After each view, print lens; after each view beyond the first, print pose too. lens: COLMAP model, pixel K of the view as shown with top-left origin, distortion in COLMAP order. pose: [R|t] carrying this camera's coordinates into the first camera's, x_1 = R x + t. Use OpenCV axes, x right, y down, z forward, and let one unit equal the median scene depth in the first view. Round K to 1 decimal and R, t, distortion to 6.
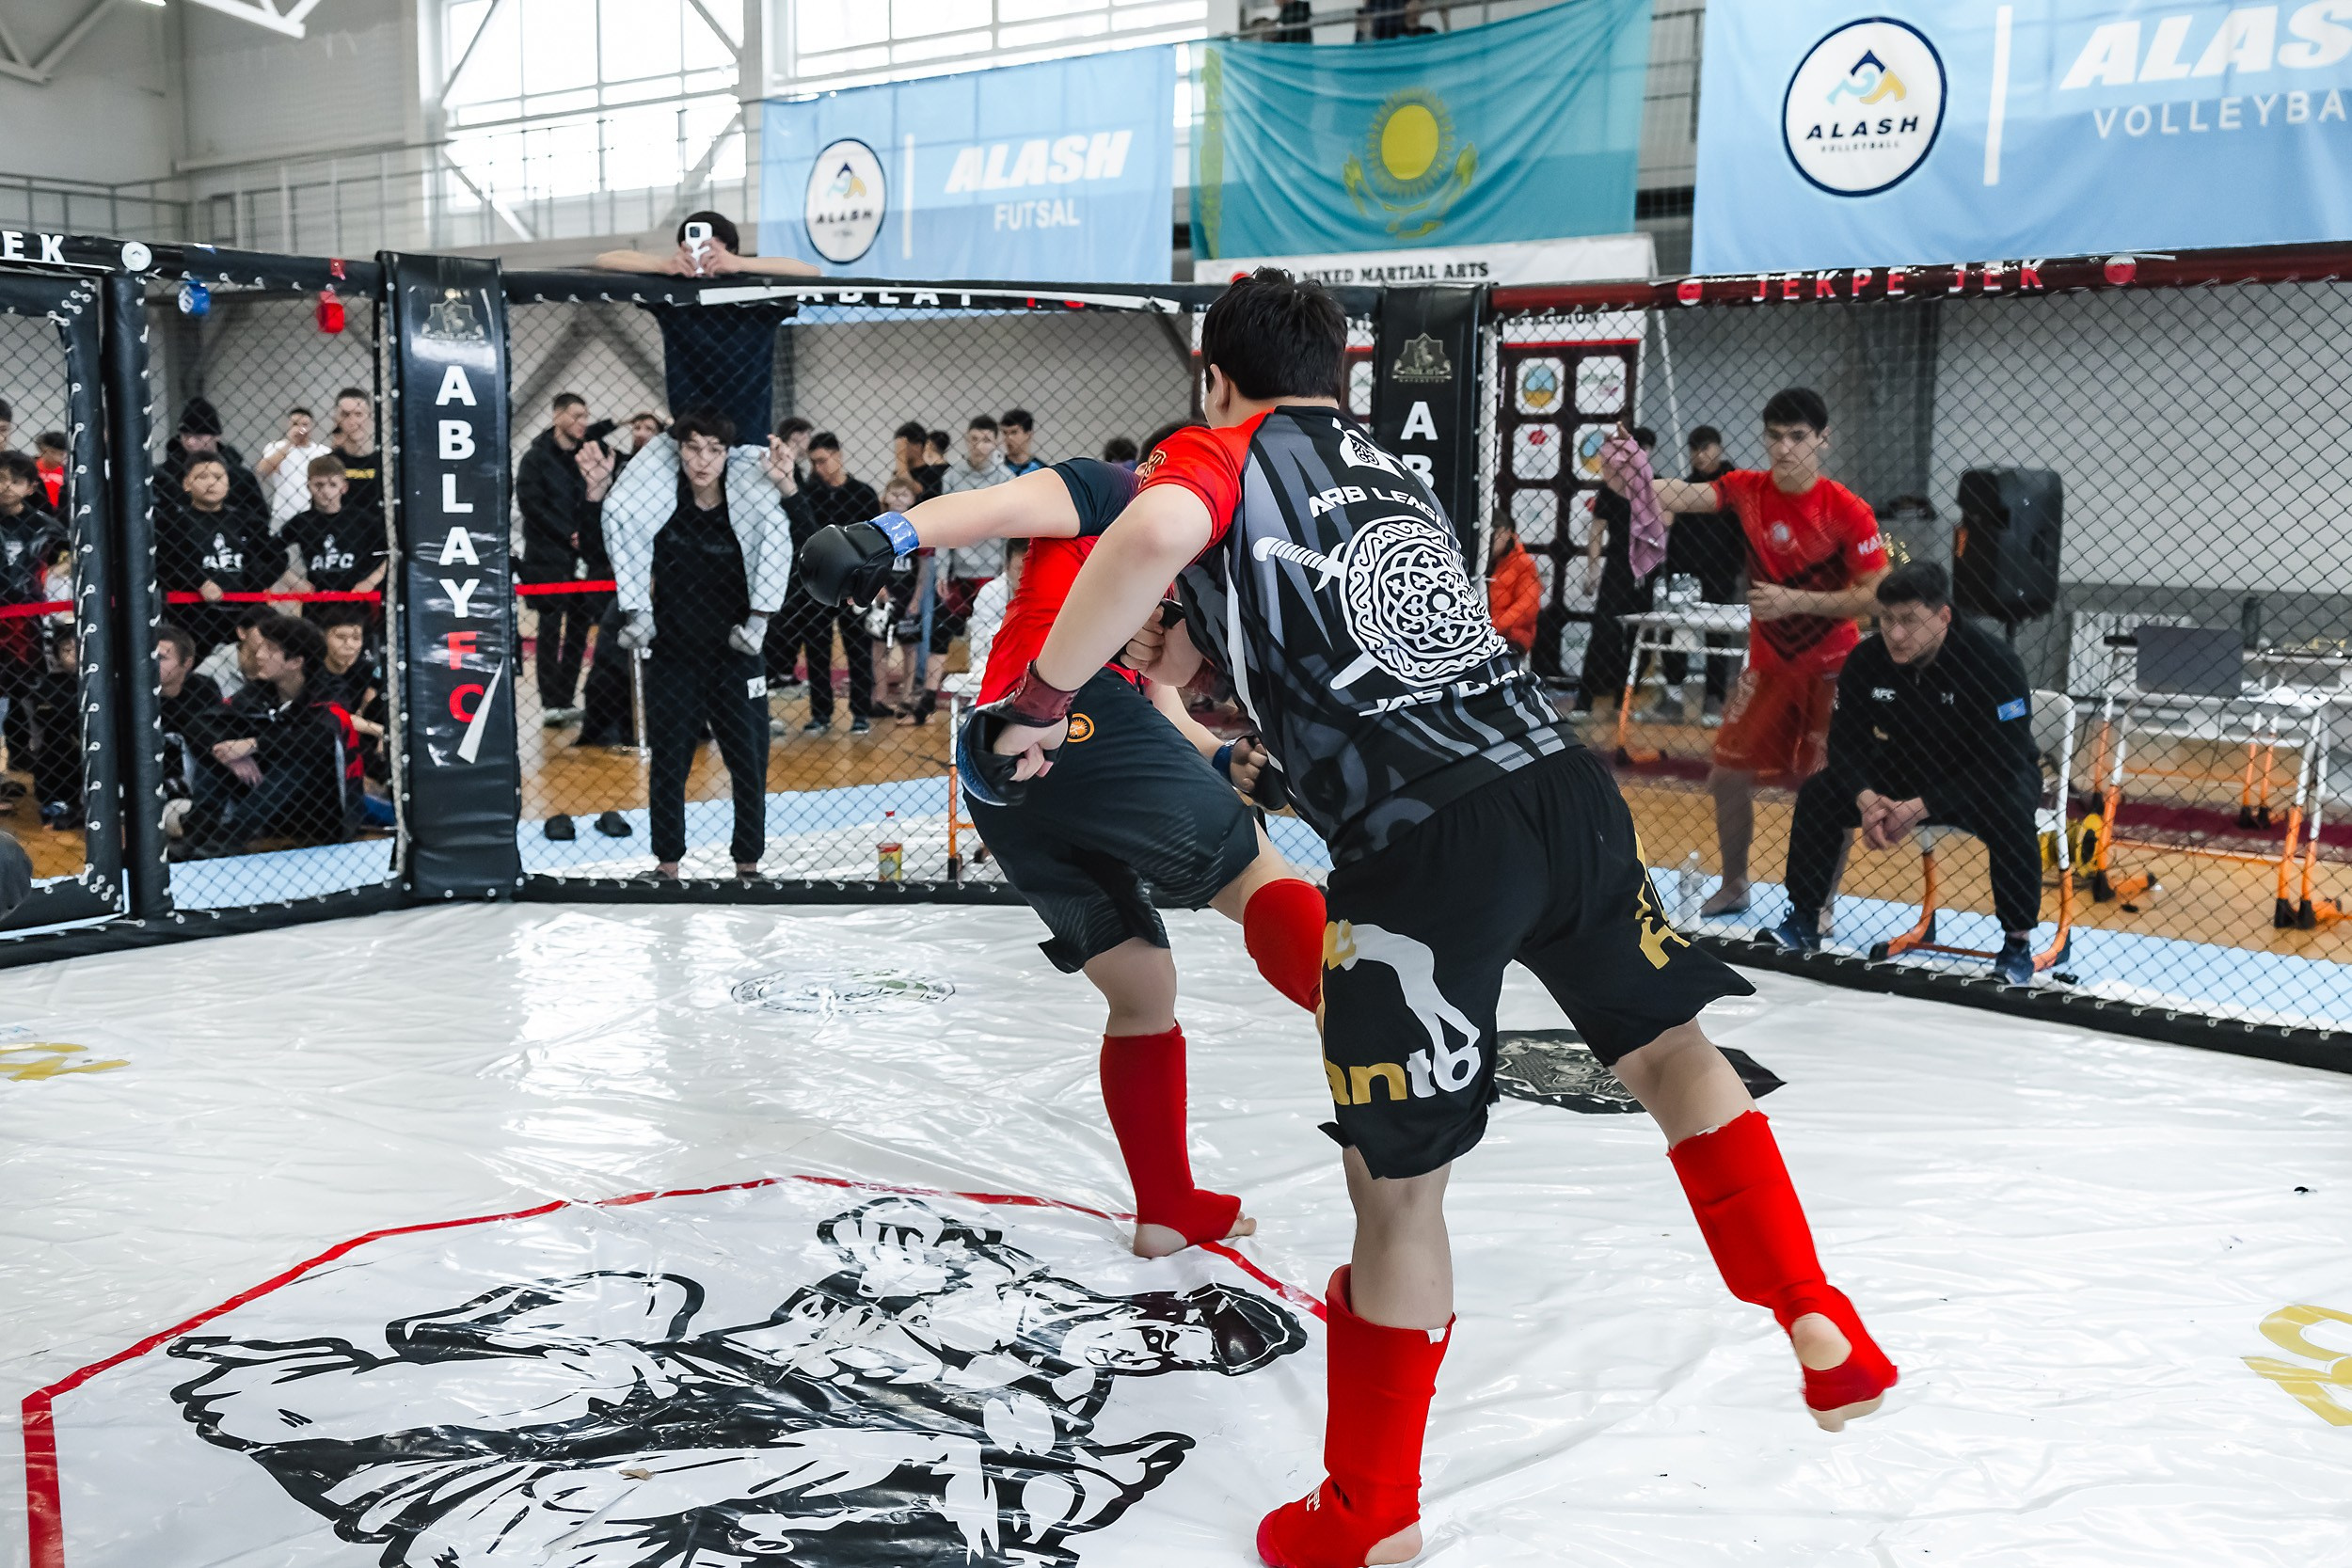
lens RADIAL K [[2364.6, 0, 1196.9], [0, 2364.6, 784.9], [0, 0, 1]] dist [0.012759, 0.000000]
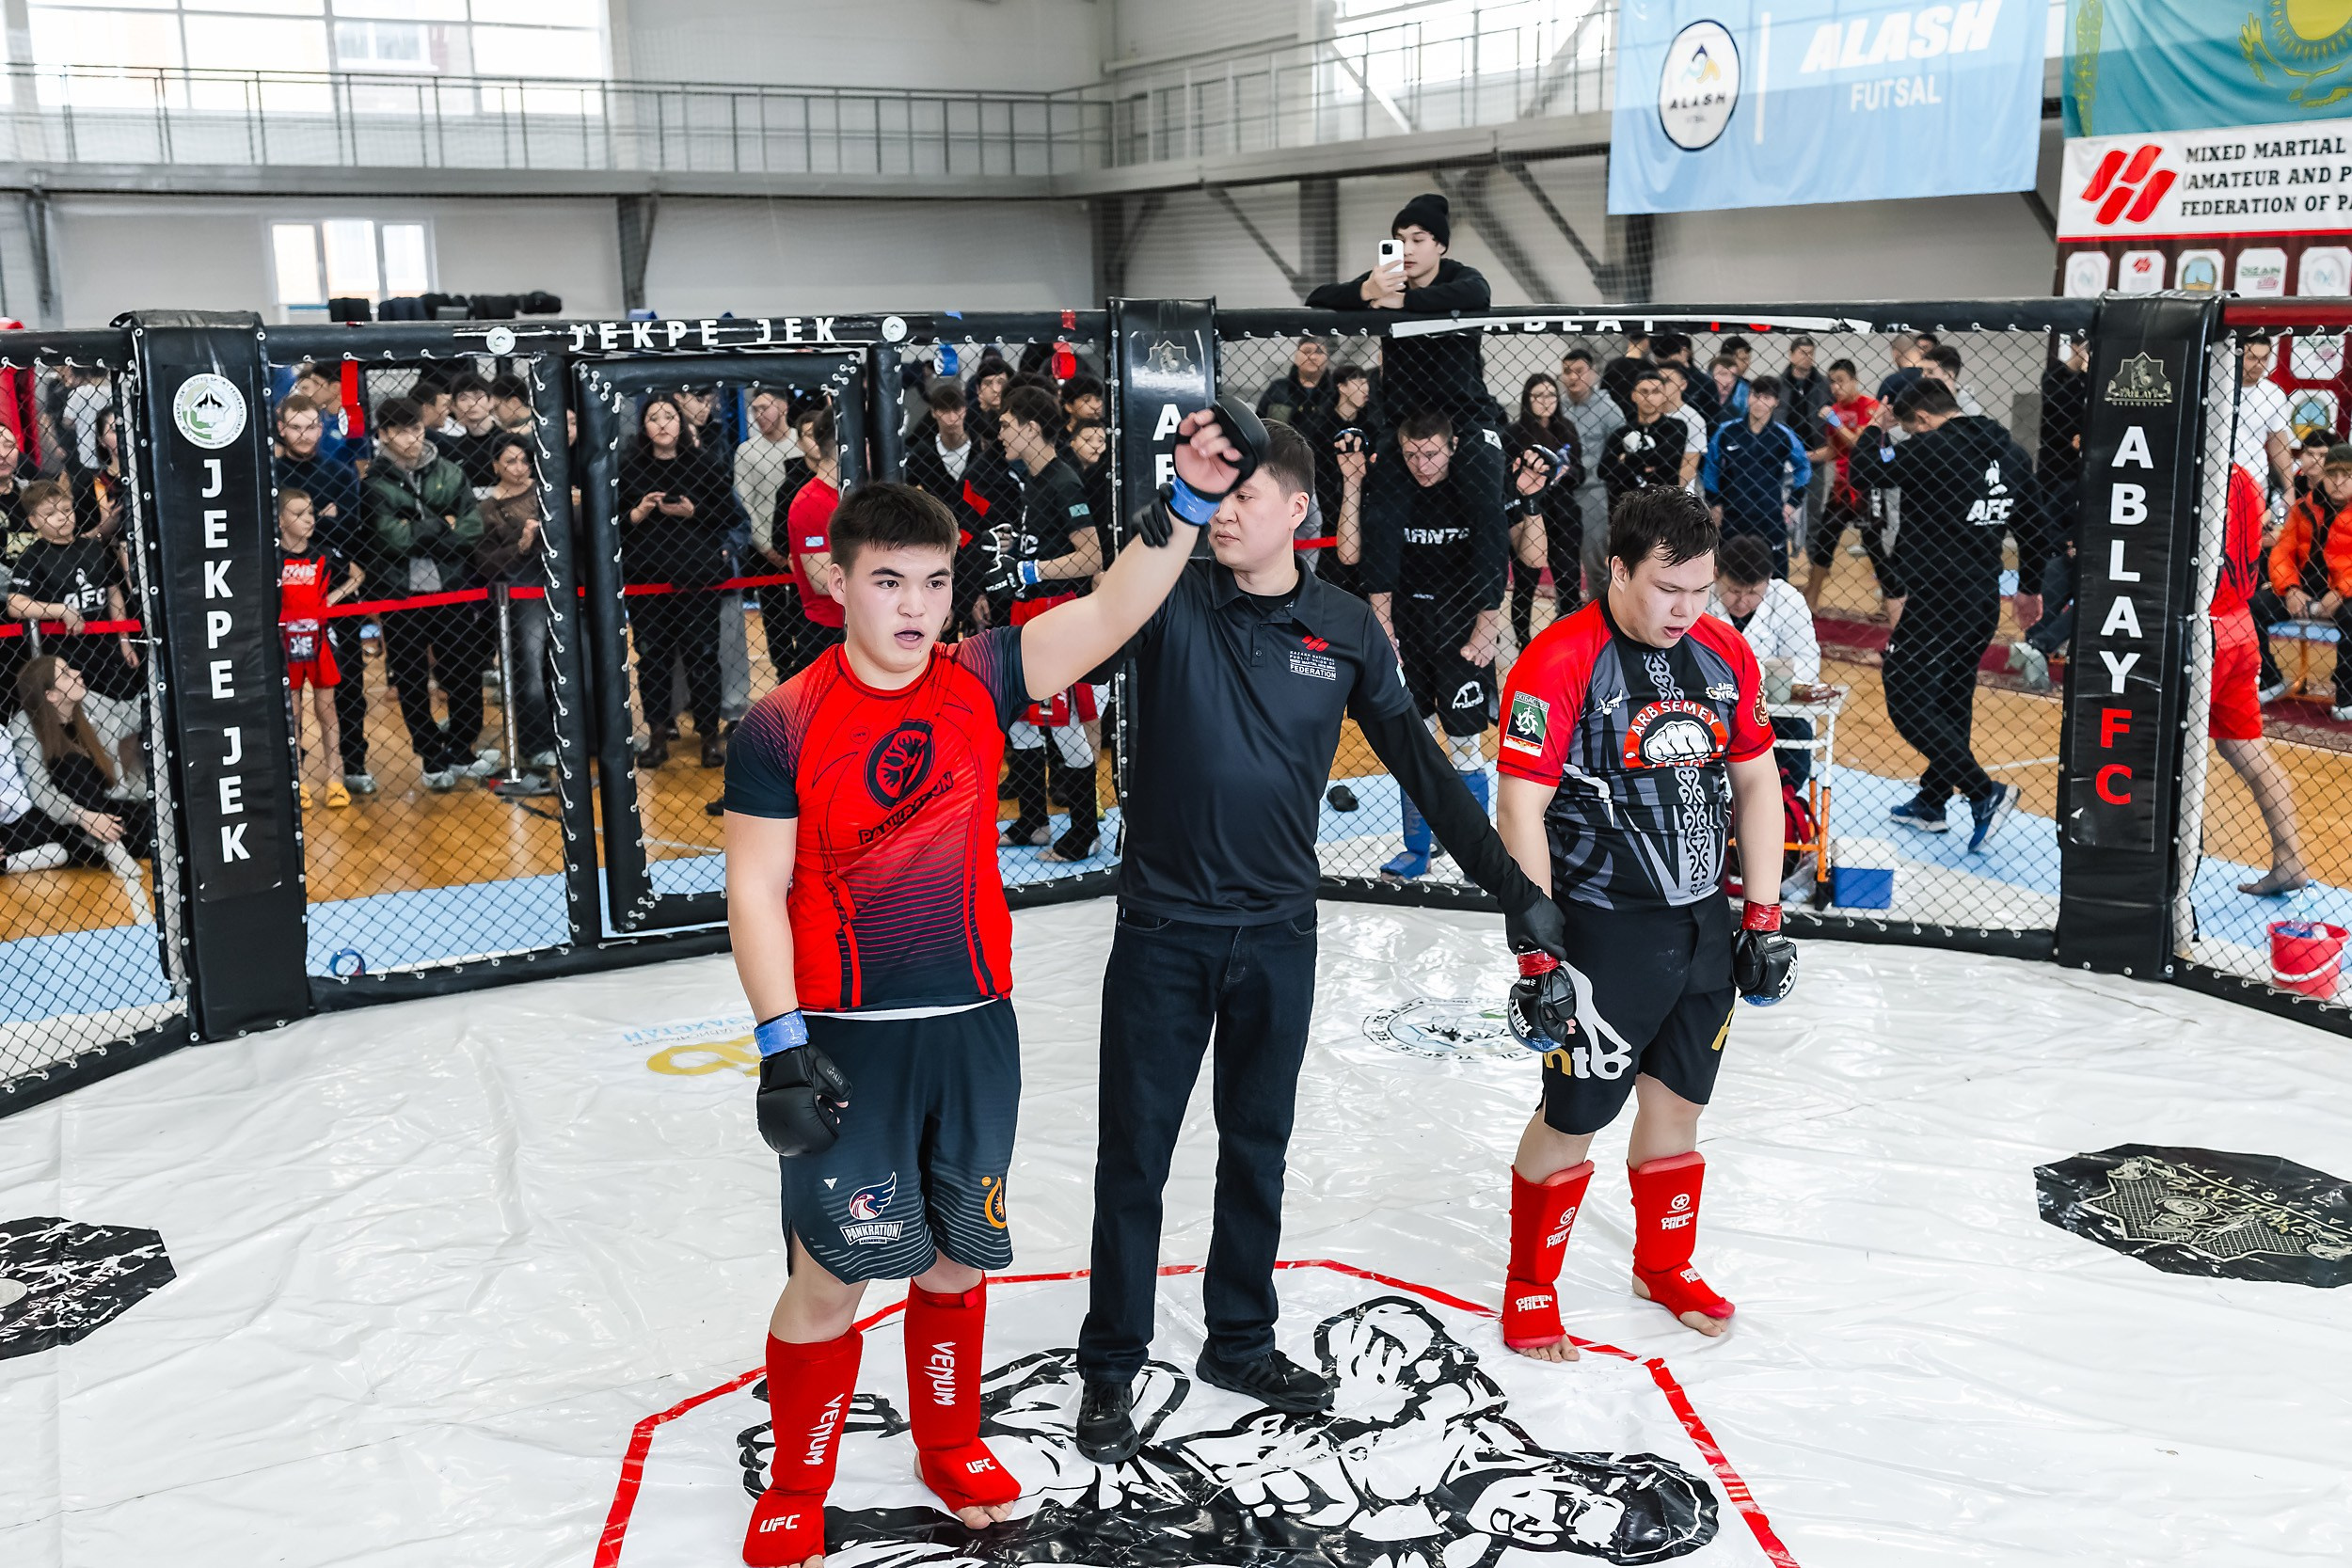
lens RADIAL K [[2364.6, 0, 1163.5], [0, 2364.6, 794.2], [0, 0, 1]] dist [0.012759, 0.000000]
pose [[0.920921, 0.052077, -0.386254, 0.110195], [-0.021259, 0.996269, 0.083638, -0.088349], [0.389169, -0.068812, 0.918593, -0.007507]]
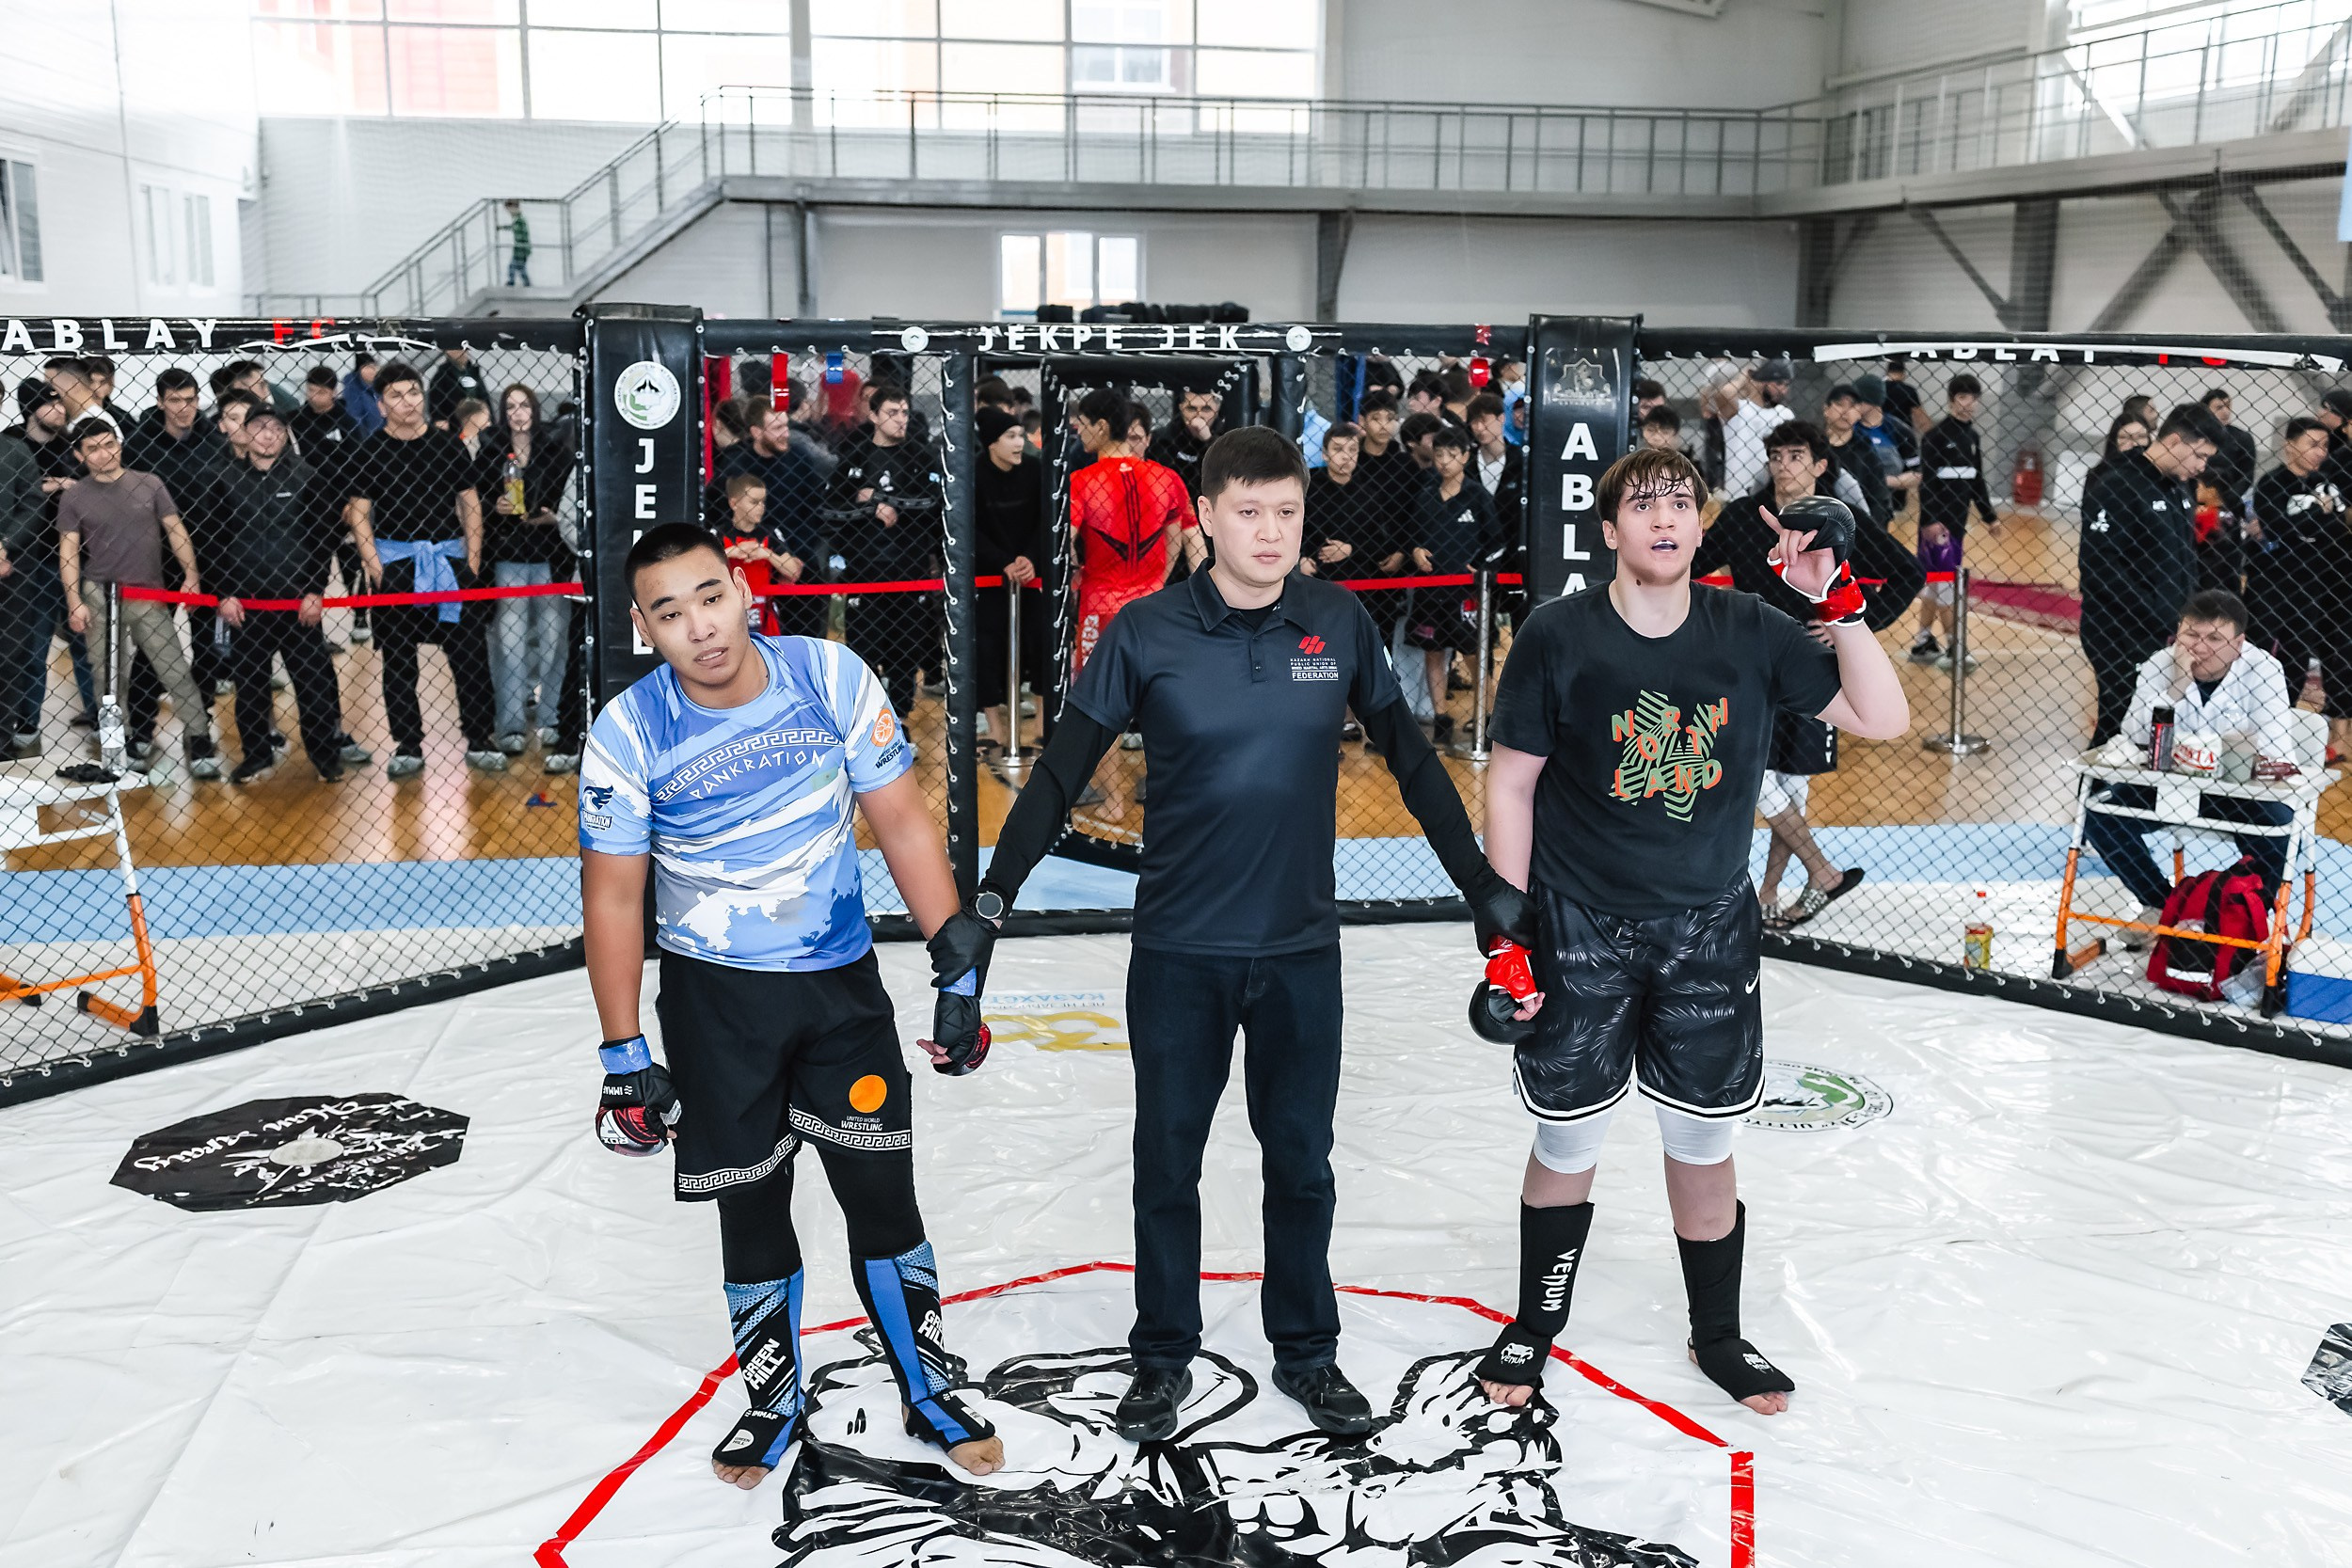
lens RADIAL K [[2364.6, 0, 1152.3], [0, 2364.6, 783.3], [0, 0, 1]] dist [0.012759, 0.000000]
pose [[0.749171, 0.120088, -0.651400, 0.248394], [-0.082591, 0.992689, 0.088018, -0.093252], [0.657208, -0.012140, 0.753612, 0.074433]]
